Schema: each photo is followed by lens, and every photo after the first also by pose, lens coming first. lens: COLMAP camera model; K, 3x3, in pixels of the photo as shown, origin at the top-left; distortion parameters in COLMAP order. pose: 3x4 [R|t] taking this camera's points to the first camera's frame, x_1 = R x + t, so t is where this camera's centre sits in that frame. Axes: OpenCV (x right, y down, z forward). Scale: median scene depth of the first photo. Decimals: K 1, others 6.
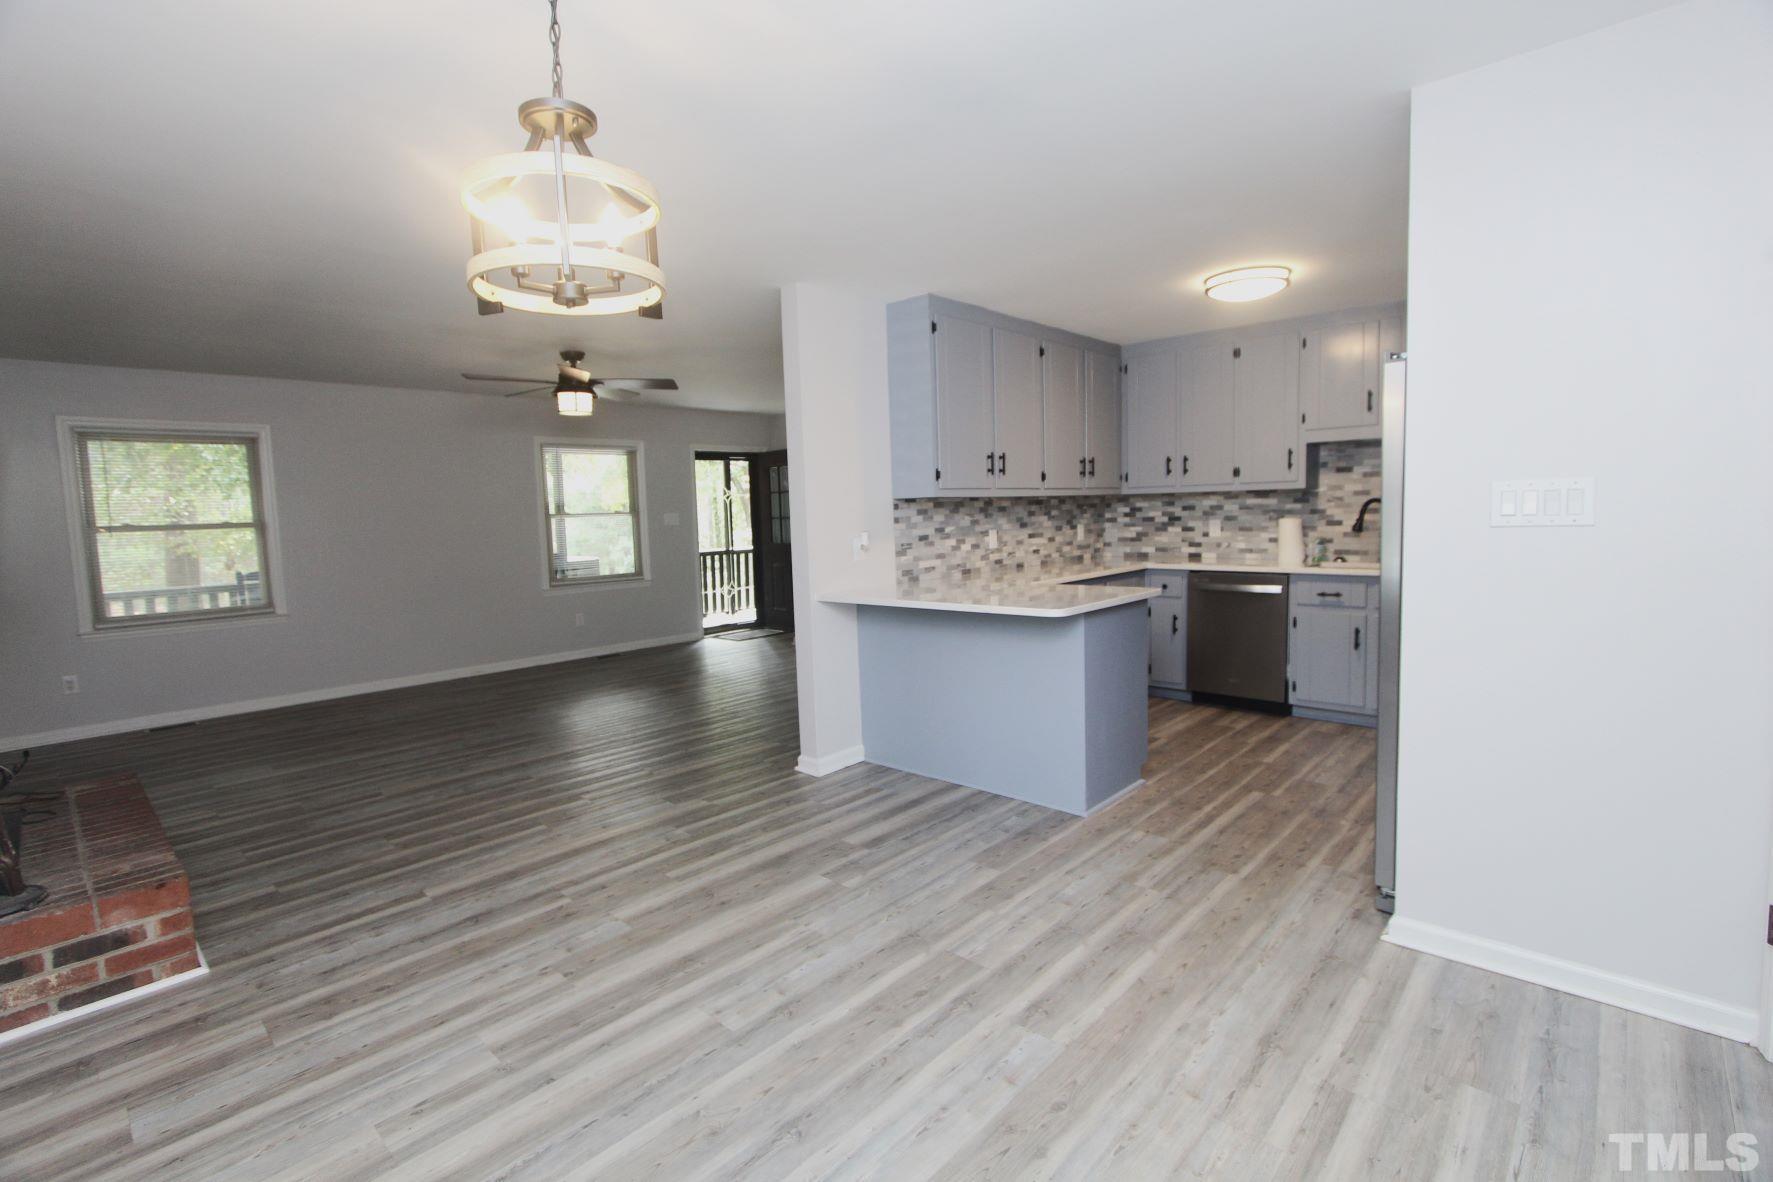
lens RADIAL K [[810.9, 0, 883.0], [0, 810.9, 584.4], [0, 0, 1]] dist [-0.021745, 0.003856]
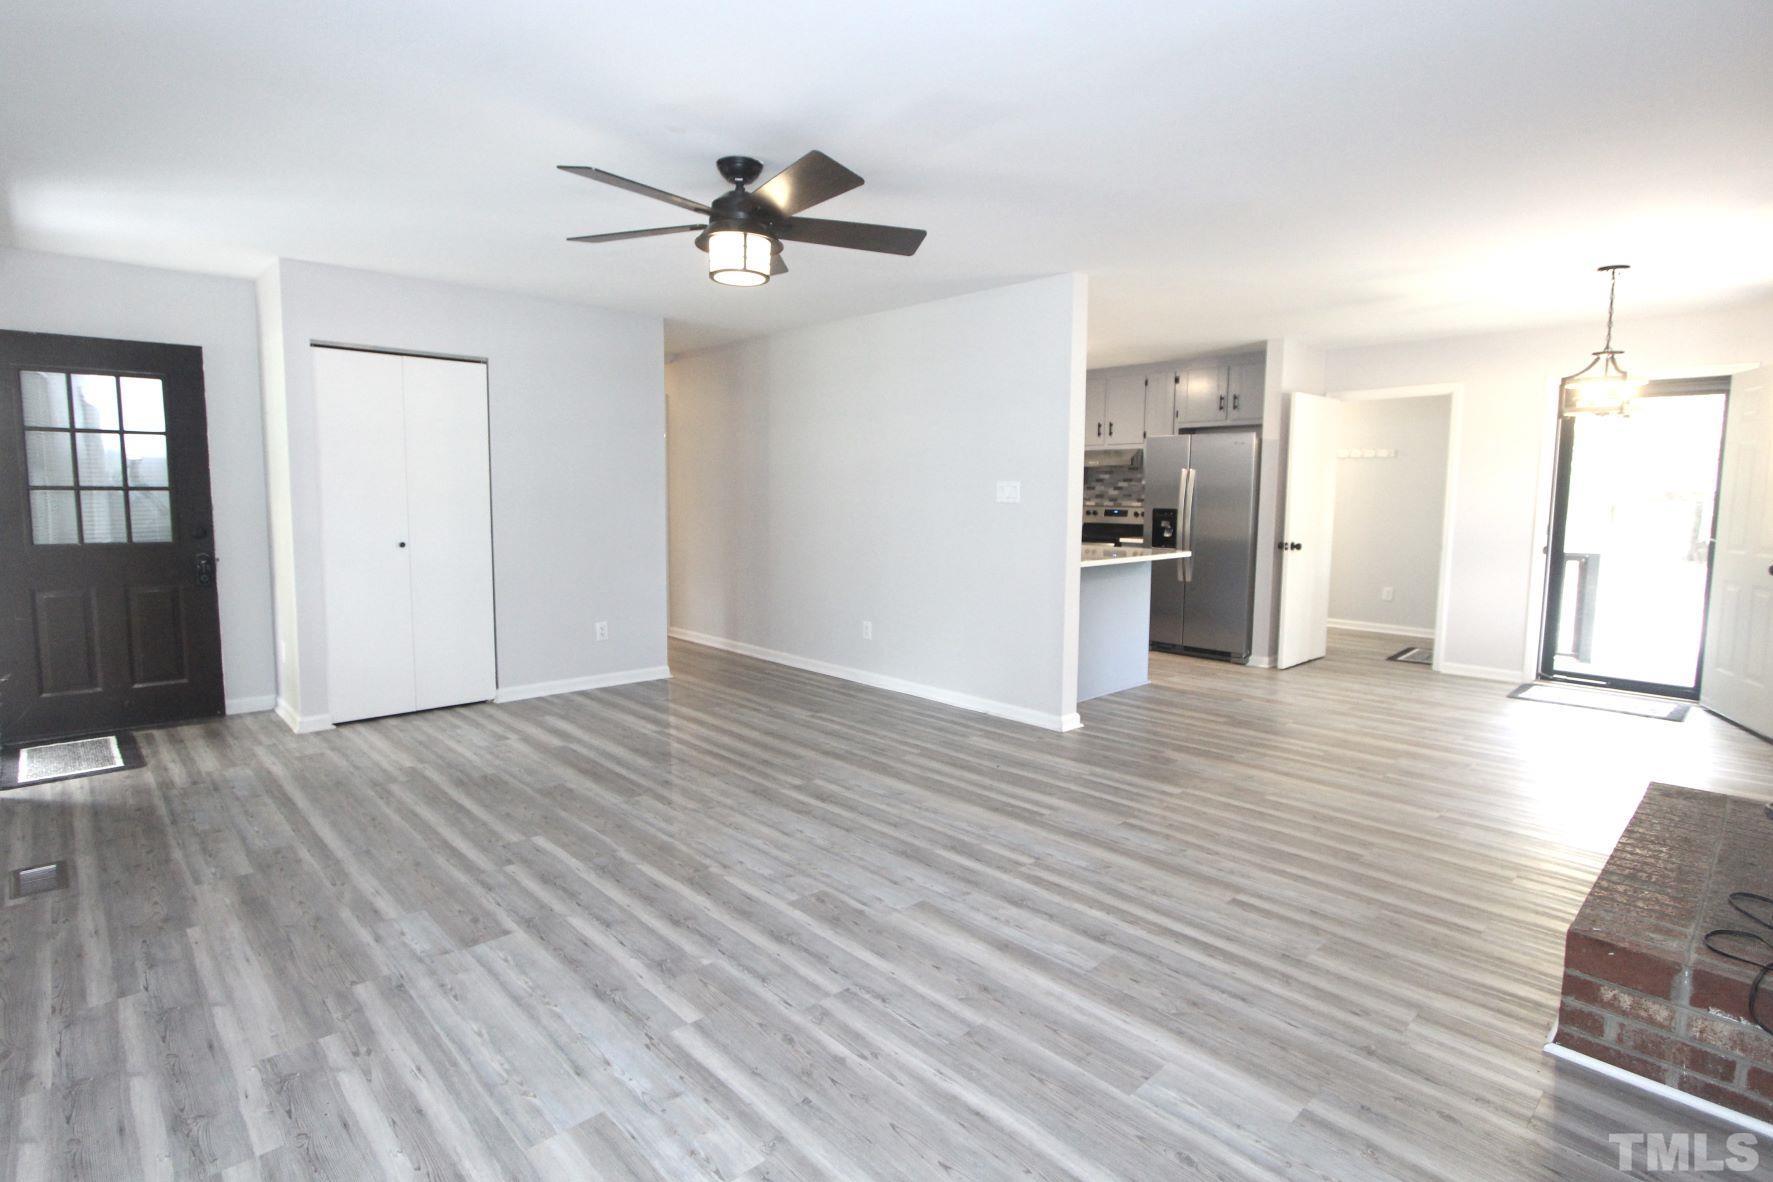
lens RADIAL K [[886.0, 0, 879.0], [0, 886.0, 580.0], [0, 0, 1]] dist [-0.016316, 0.000769]
pose [[0.068684, -0.067490, 0.995353, -0.990928], [0.078810, 0.994958, 0.062025, -0.044650], [-0.994521, 0.074183, 0.073656, 0.901965]]
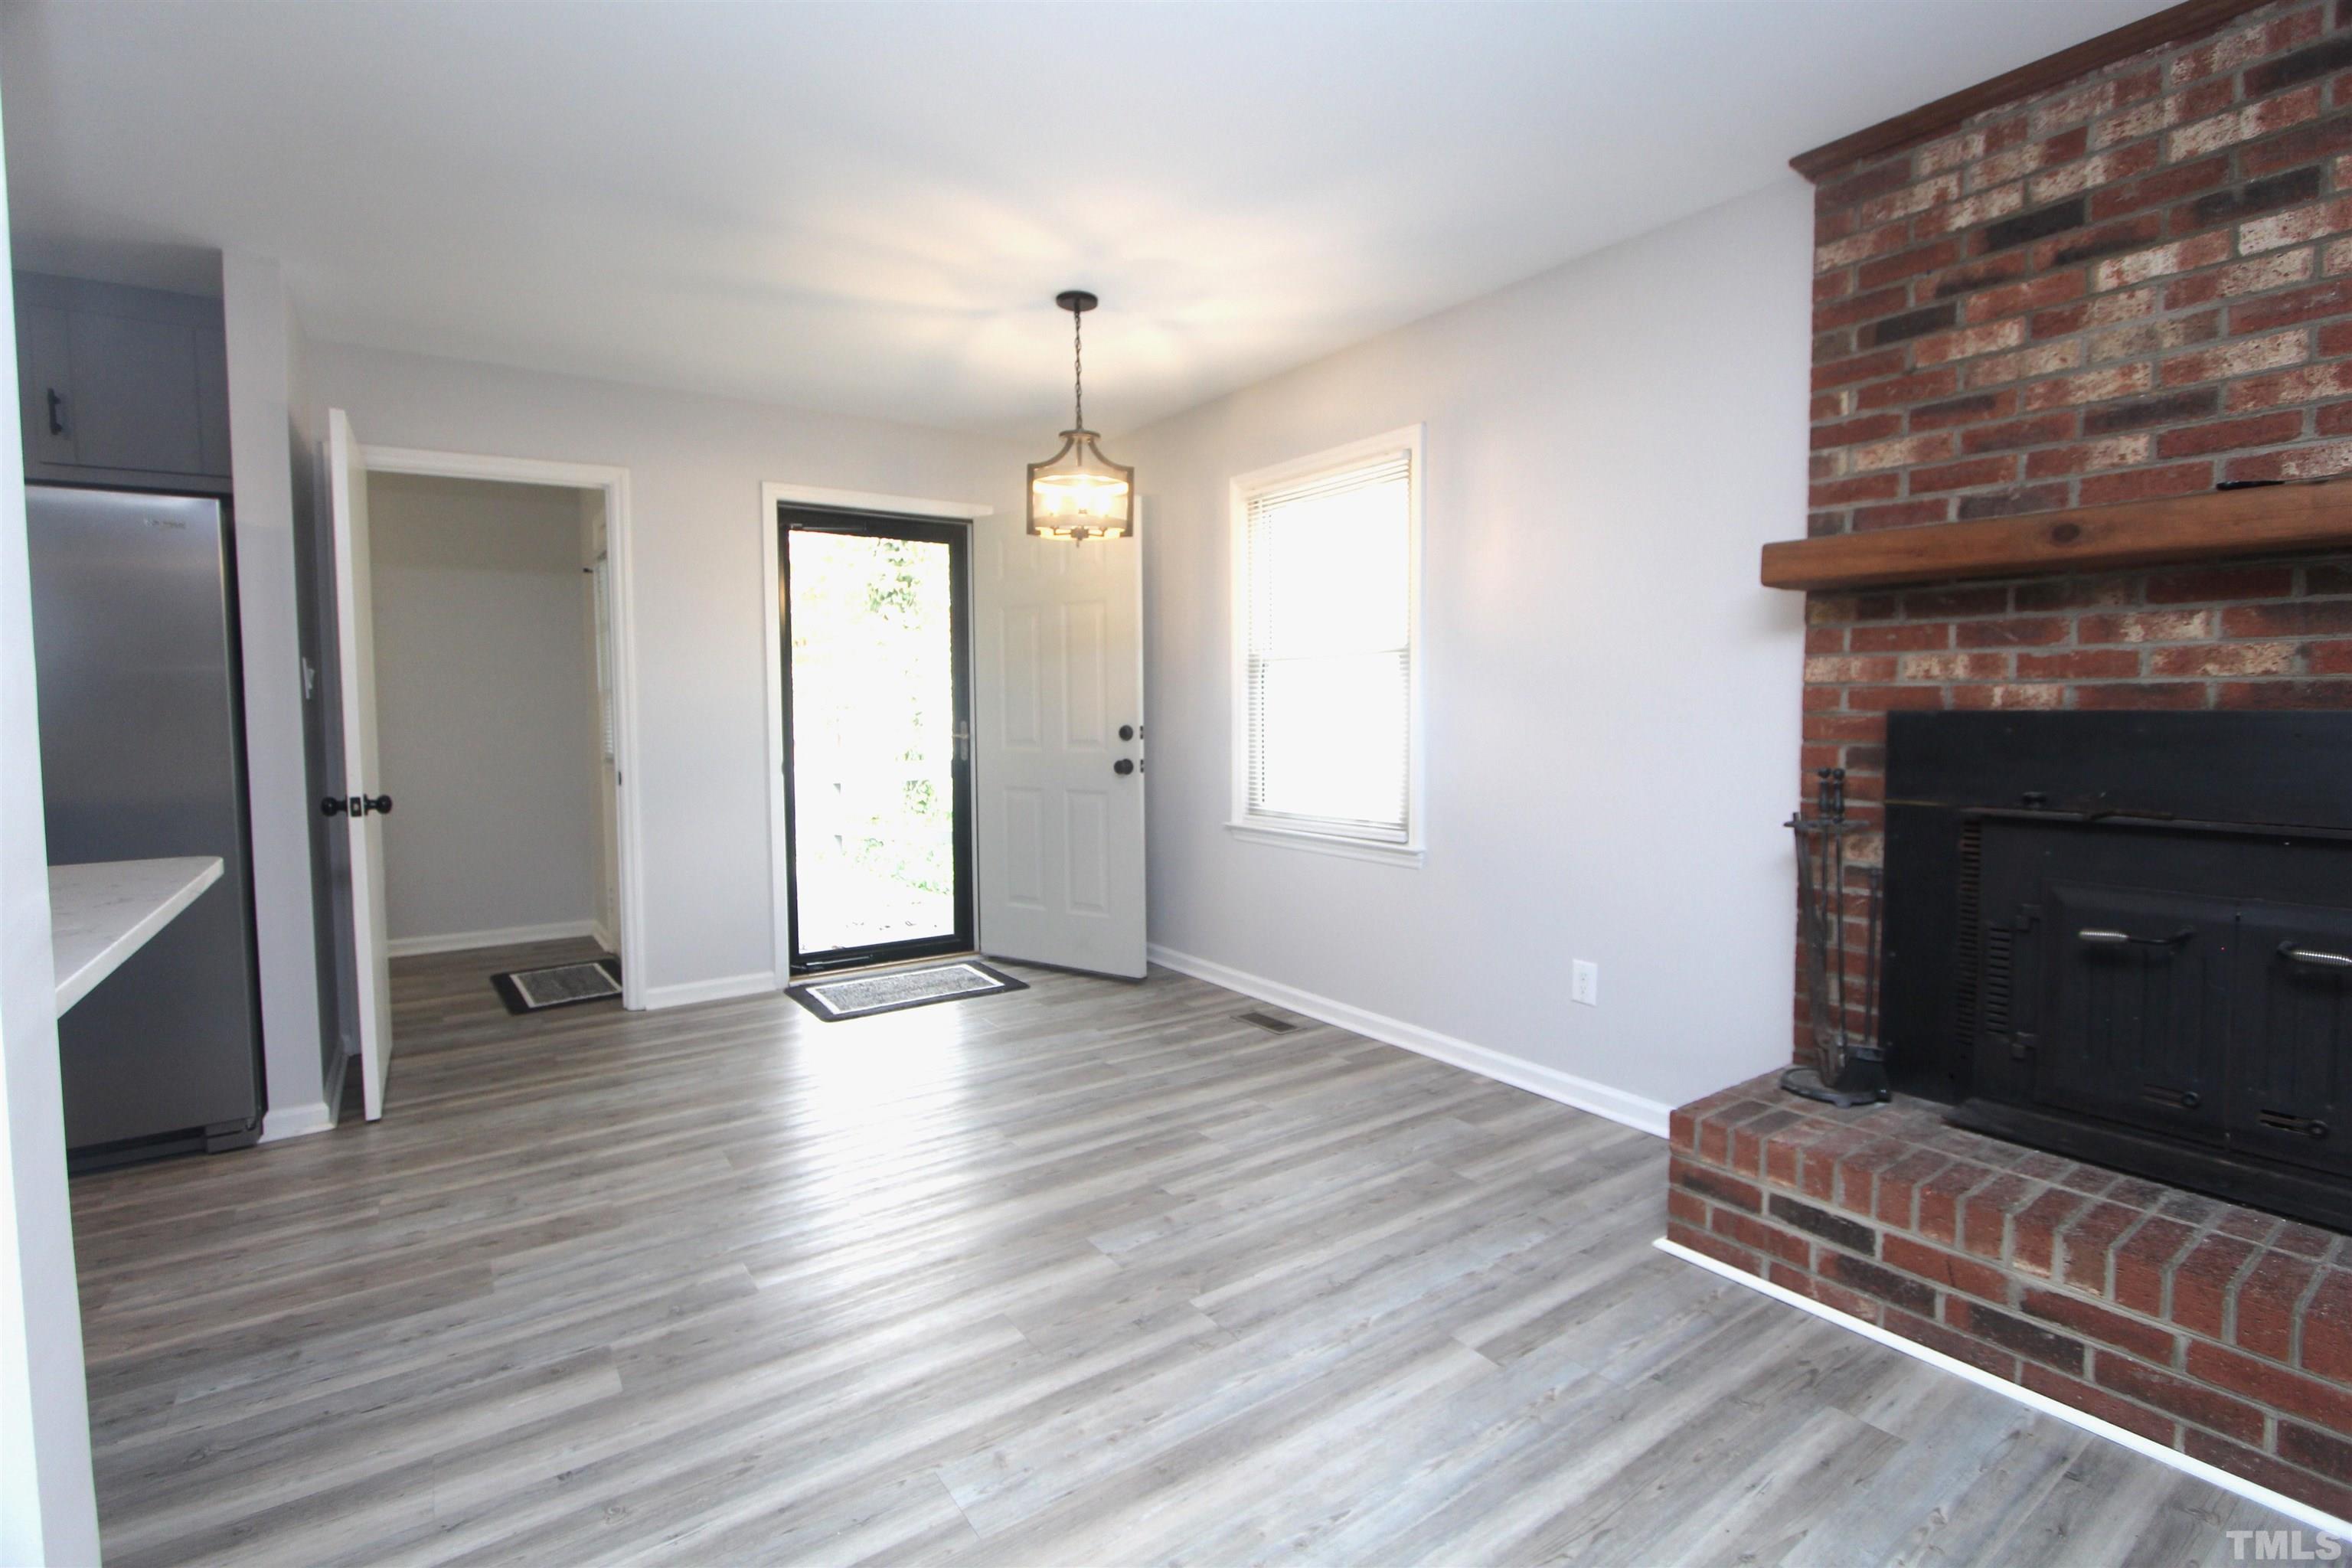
lens RADIAL K [[1100.7, 0, 1168.2], [0, 1100.7, 759.7], [0, 0, 1]] dist [-0.000403, -0.001197]
pose [[-0.975183, 0.029668, 0.219403, -0.292628], [0.060186, 0.989186, 0.133748, -0.048390], [-0.213062, 0.143634, -0.966423, 0.898389]]
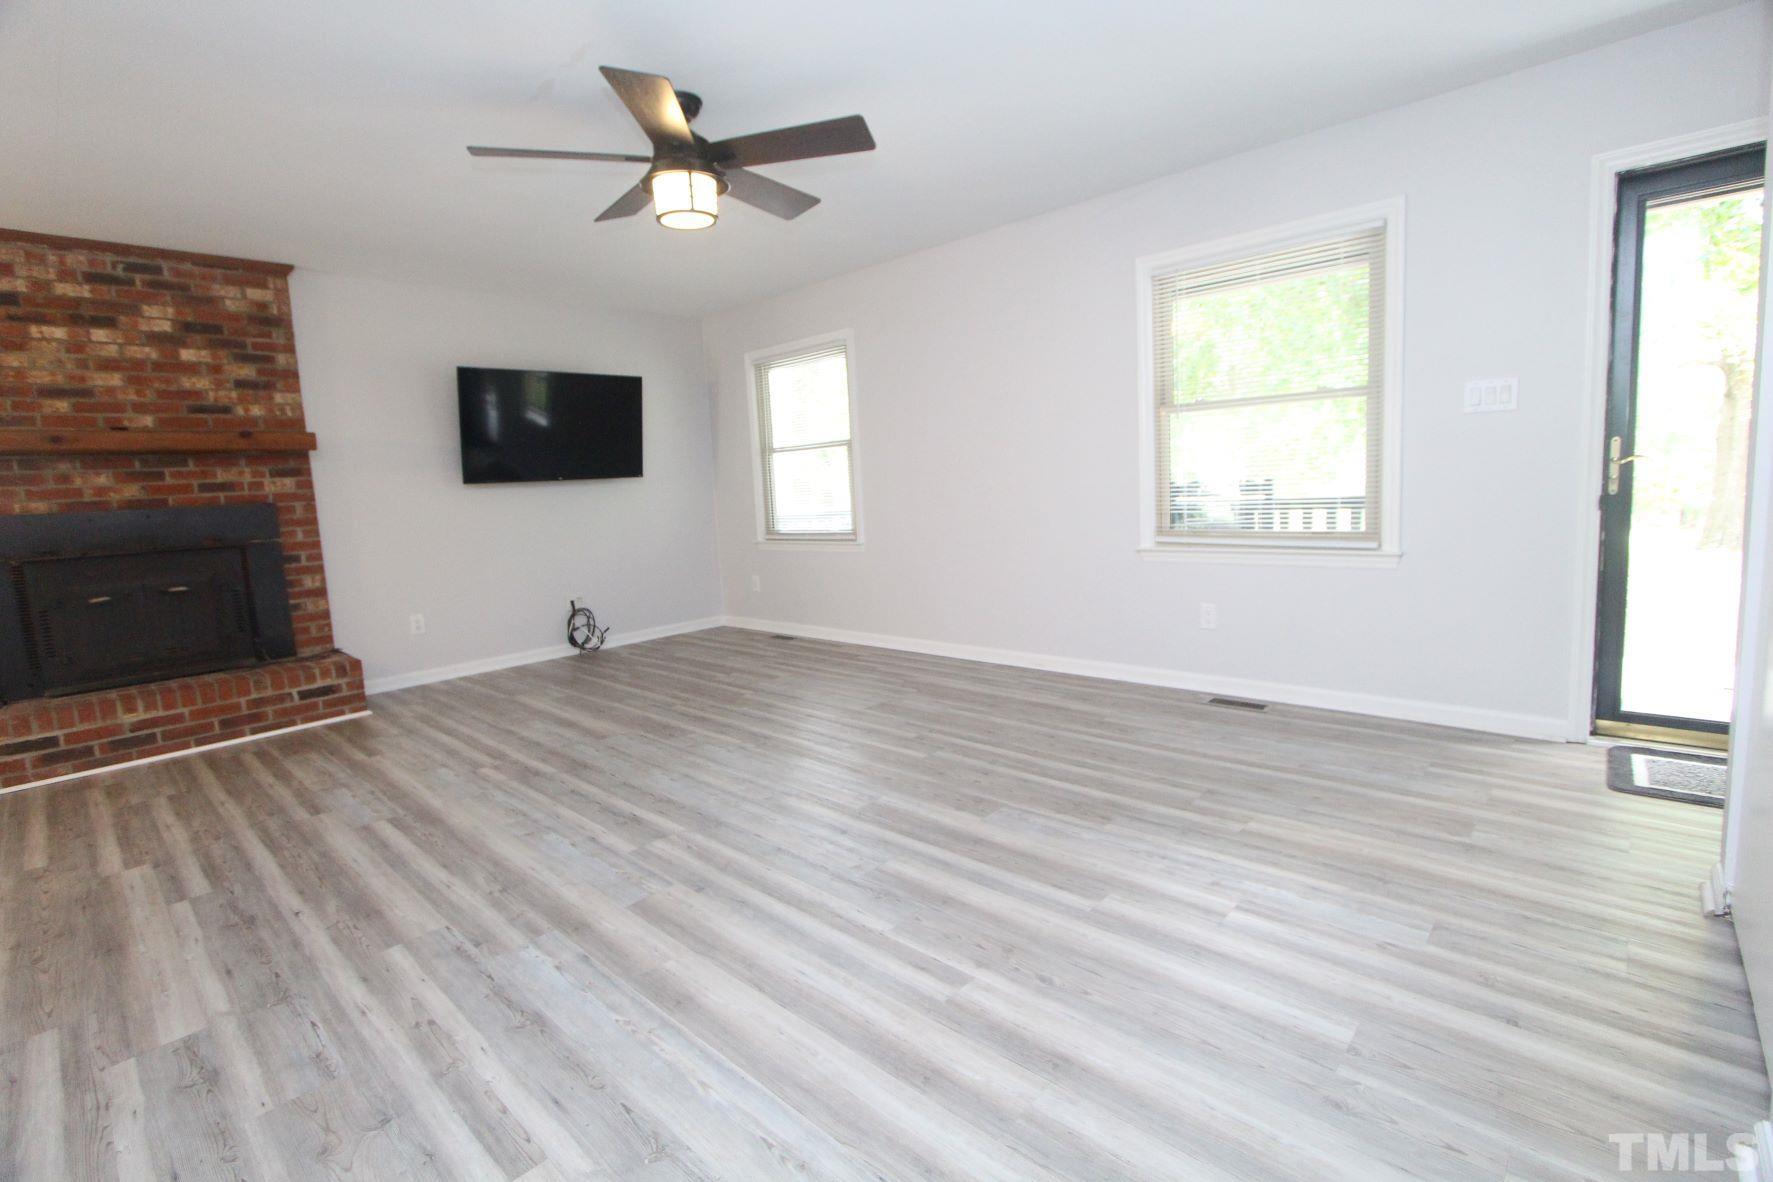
lens RADIAL K [[810.9, 0, 882.4], [0, 810.9, 581.3], [0, 0, 1]] dist [-0.021745, 0.003856]
pose [[-0.005399, 0.151235, -0.988483, 0.171998], [-0.038499, 0.987733, 0.151330, -0.066568], [0.999244, 0.038873, 0.000490, 1.161760]]
